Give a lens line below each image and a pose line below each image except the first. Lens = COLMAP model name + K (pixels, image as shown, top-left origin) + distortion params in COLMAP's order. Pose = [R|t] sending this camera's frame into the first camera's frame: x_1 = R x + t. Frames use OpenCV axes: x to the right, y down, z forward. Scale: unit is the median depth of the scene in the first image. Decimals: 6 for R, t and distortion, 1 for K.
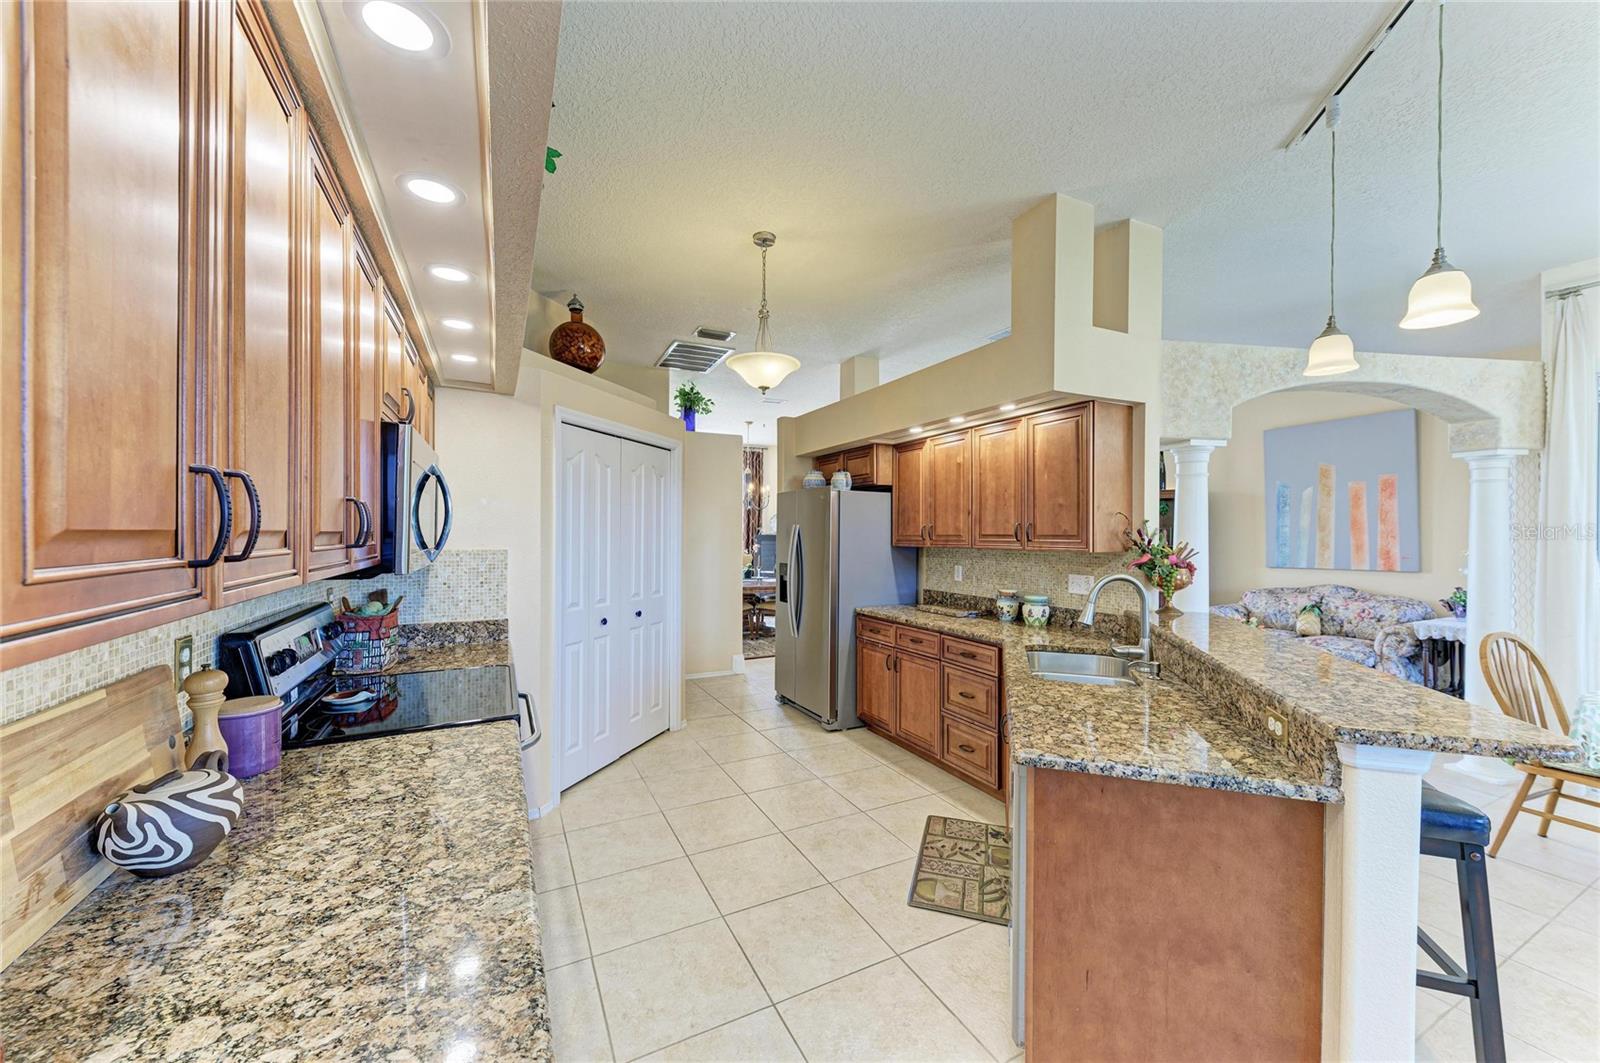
lens RADIAL K [[594.8, 0, 798.0], [0, 594.8, 535.6], [0, 0, 1]] dist [0.020861, -0.007154]
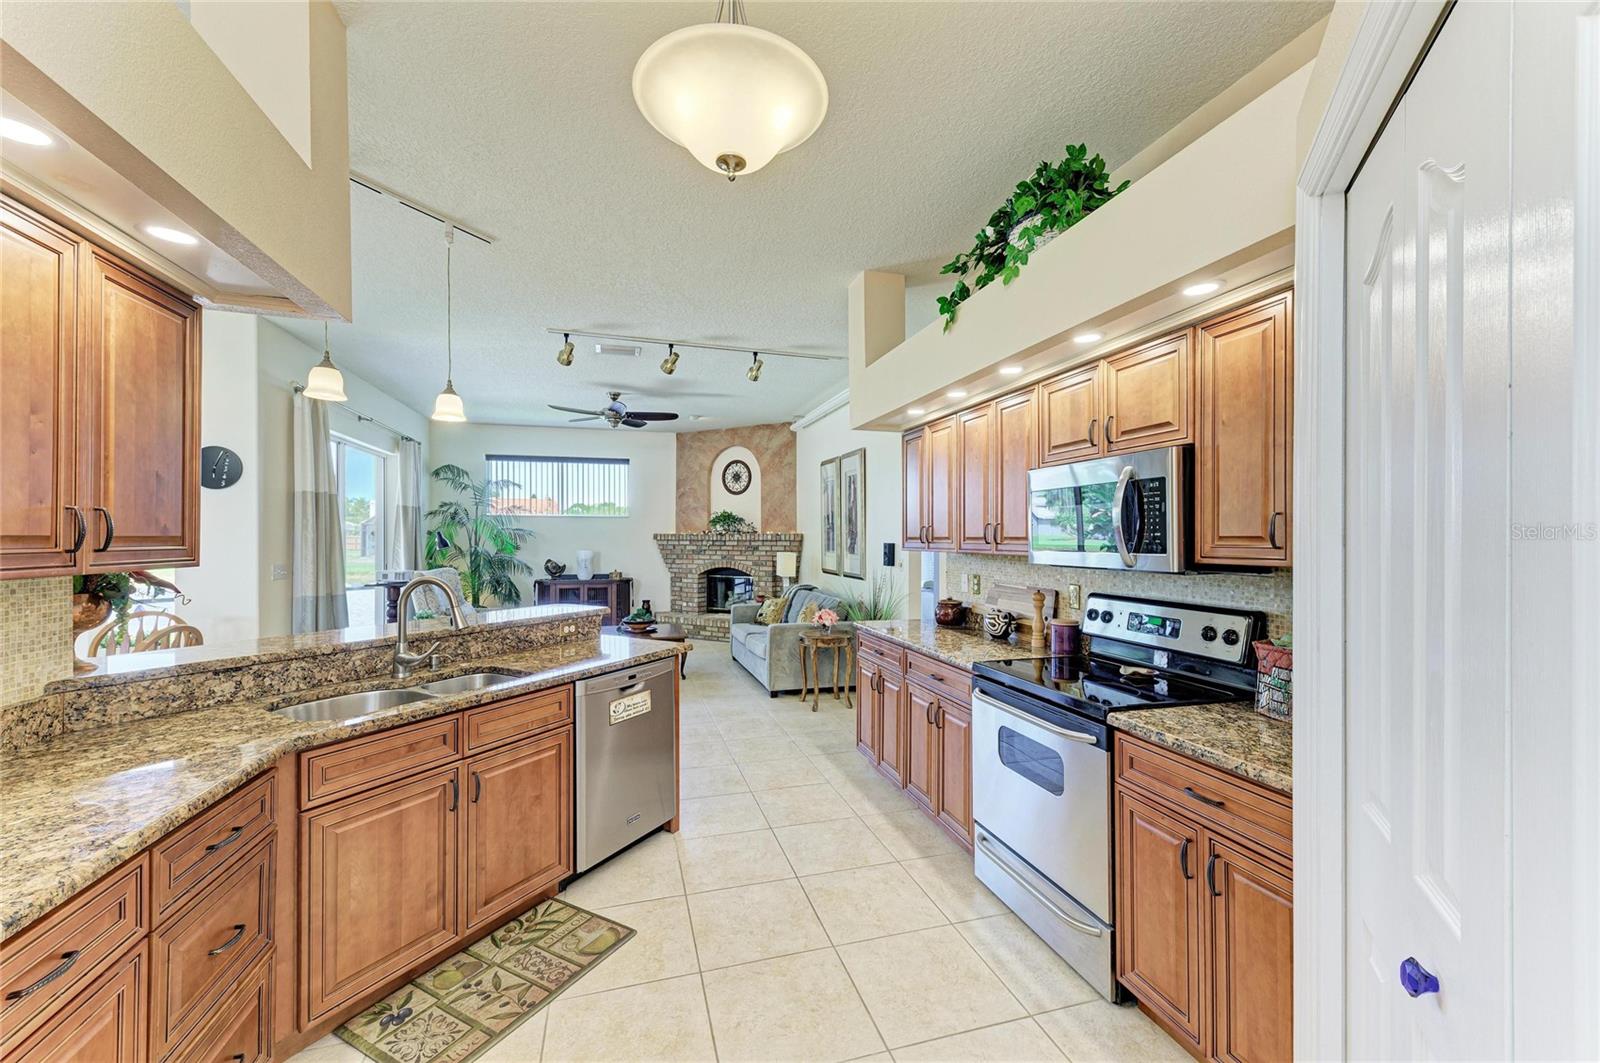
lens RADIAL K [[633.2, 0, 800.0], [0, 633.2, 531.5], [0, 0, 1]] dist [0.000148, -0.000084]
pose [[-0.983190, -0.003049, 0.182560, -0.201102], [-0.003894, 0.999983, -0.004273, -0.006141], [-0.182544, -0.004912, -0.983185, 1.578319]]
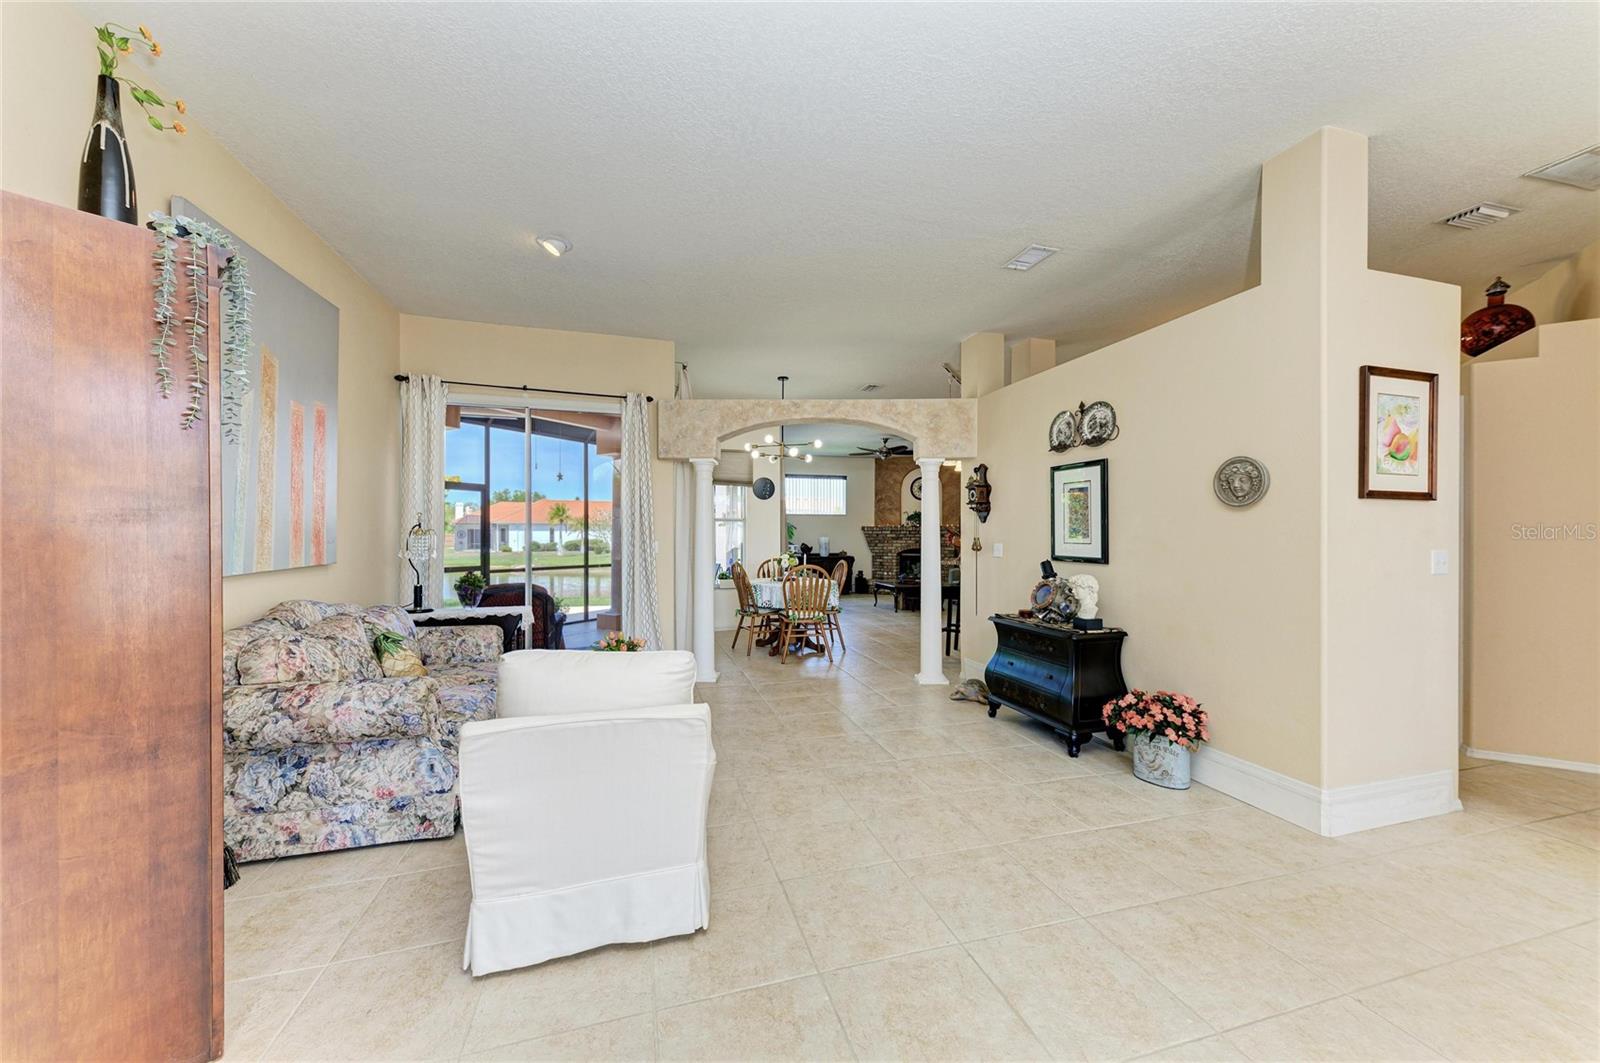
lens RADIAL K [[582.7, 0, 800.0], [0, 582.7, 531.5], [0, 0, 1]] dist [0.000633, -0.000148]
pose [[-0.983658, -0.002005, 0.180036, 0.845226], [-0.002468, 0.999994, -0.002346, 0.047879], [-0.180030, -0.002752, -0.983657, 3.043622]]
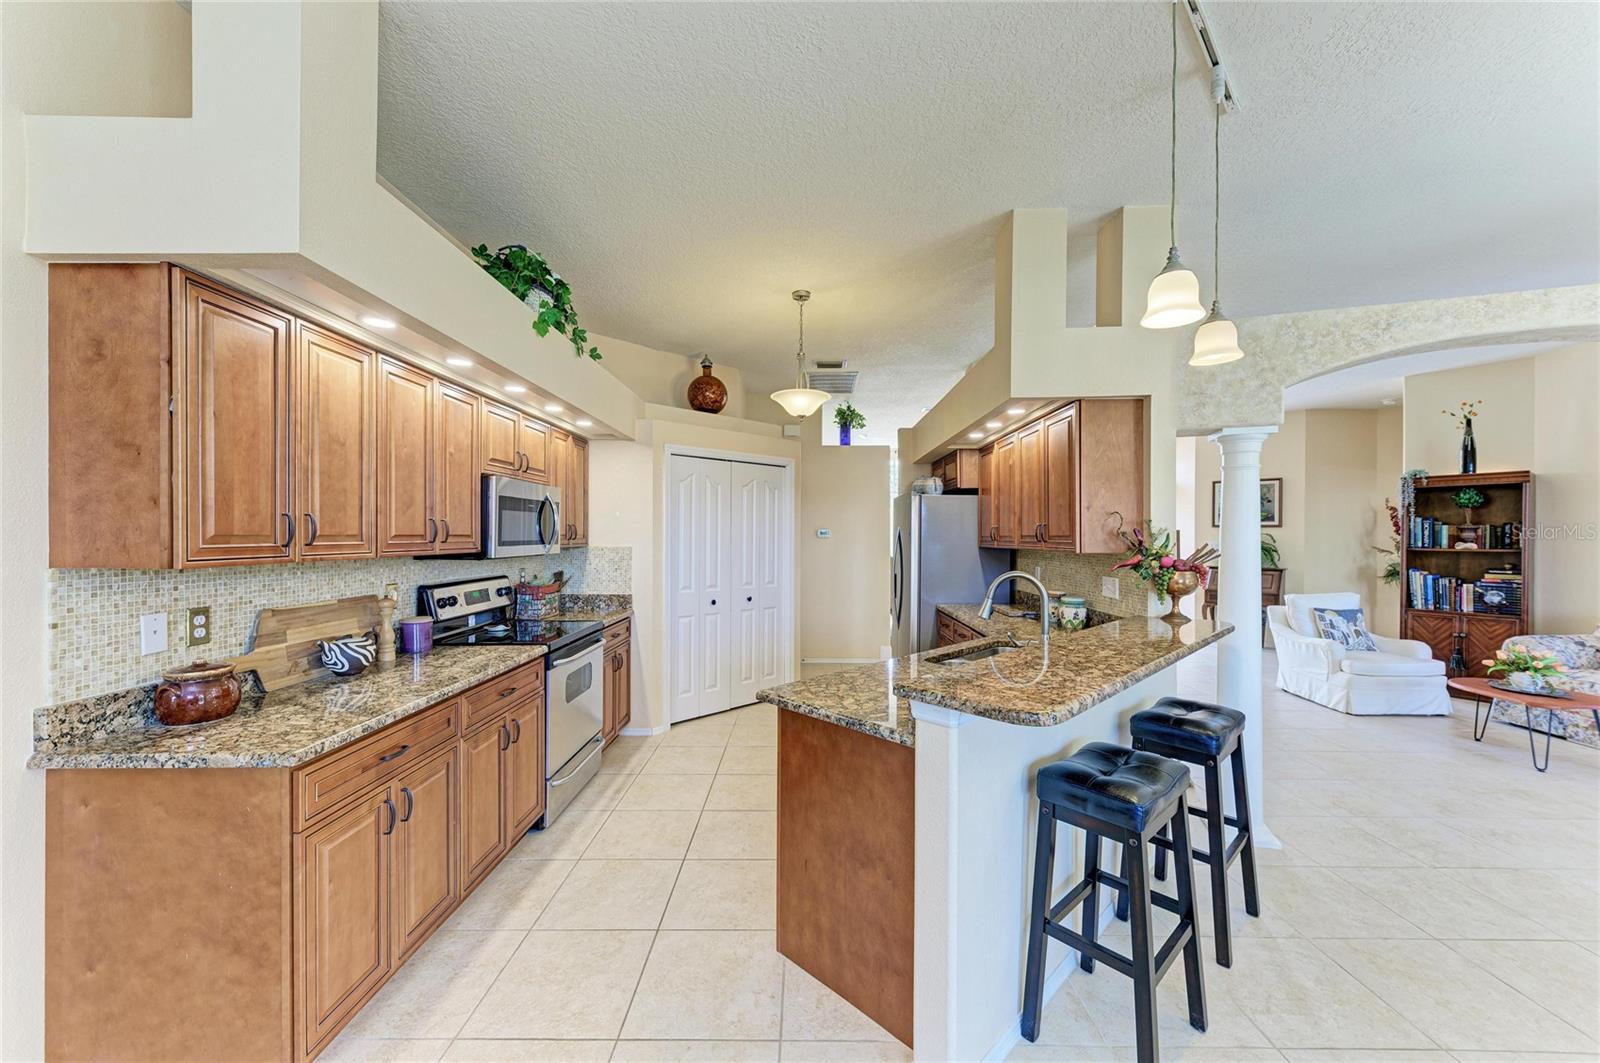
lens RADIAL K [[594.8, 0, 798.0], [0, 594.8, 535.6], [0, 0, 1]] dist [0.020861, -0.007154]
pose [[0.885687, -0.002802, -0.464274, 0.571317], [0.001441, 0.999994, -0.003287, 0.001894], [0.464280, 0.002242, 0.885686, -0.100038]]
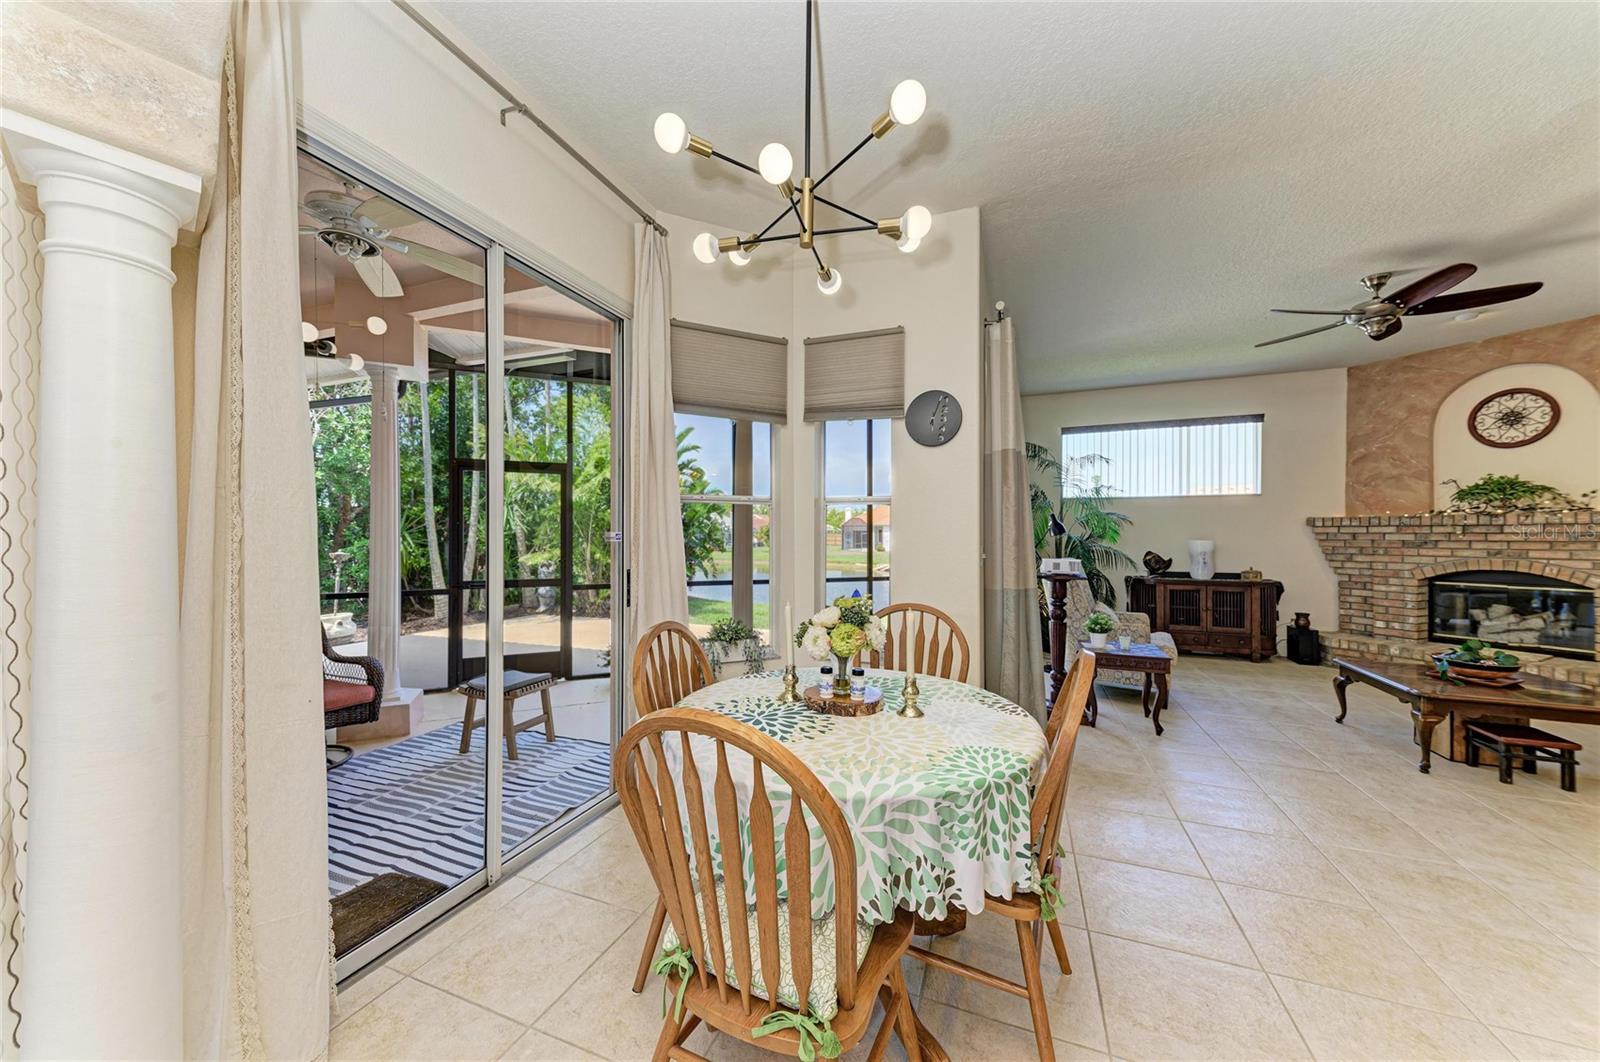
lens RADIAL K [[556.1, 0, 795.9], [0, 556.1, 534.2], [0, 0, 1]] dist [0.013255, -0.004176]
pose [[-0.664645, -0.002969, 0.747154, 0.902299], [-0.001921, 0.999996, 0.002266, 0.055637], [-0.747157, 0.000071, -0.664648, 1.185060]]
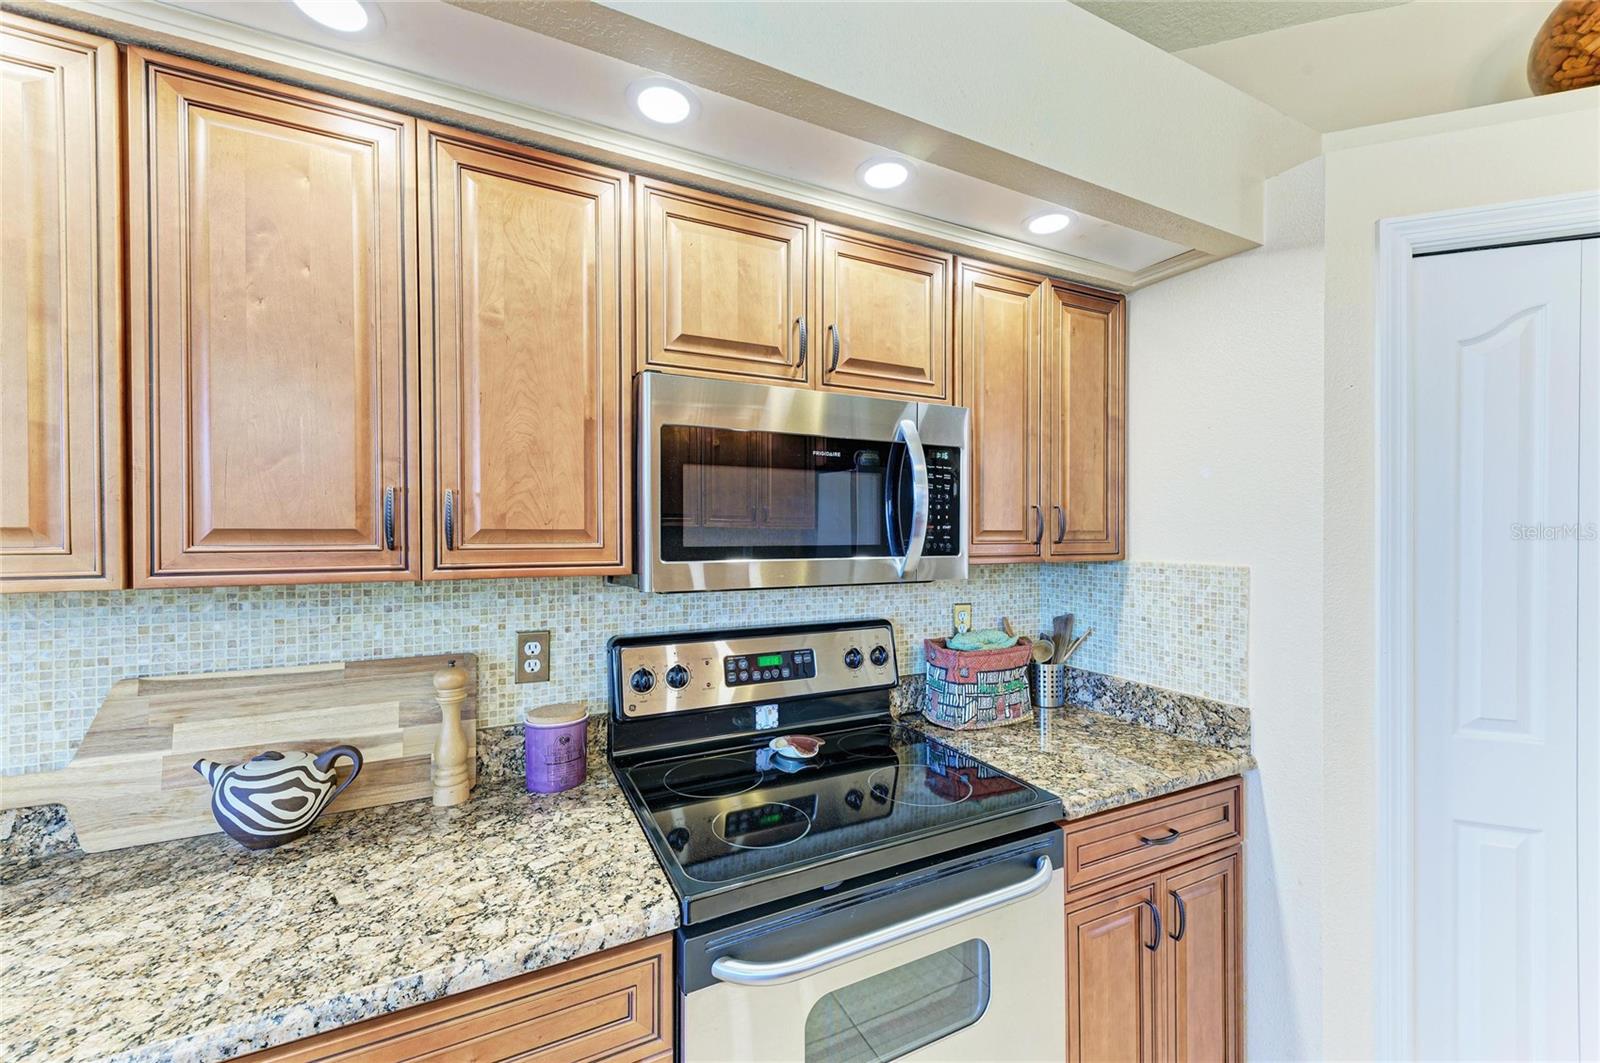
lens RADIAL K [[622.3, 0, 802.1], [0, 622.3, 531.5], [0, 0, 1]] dist [0.008880, -0.000375]
pose [[-0.010447, -0.004440, -0.999936, 0.030056], [-0.004362, 0.999981, -0.004394, -0.001628], [0.999936, 0.004315, -0.010466, 0.672559]]
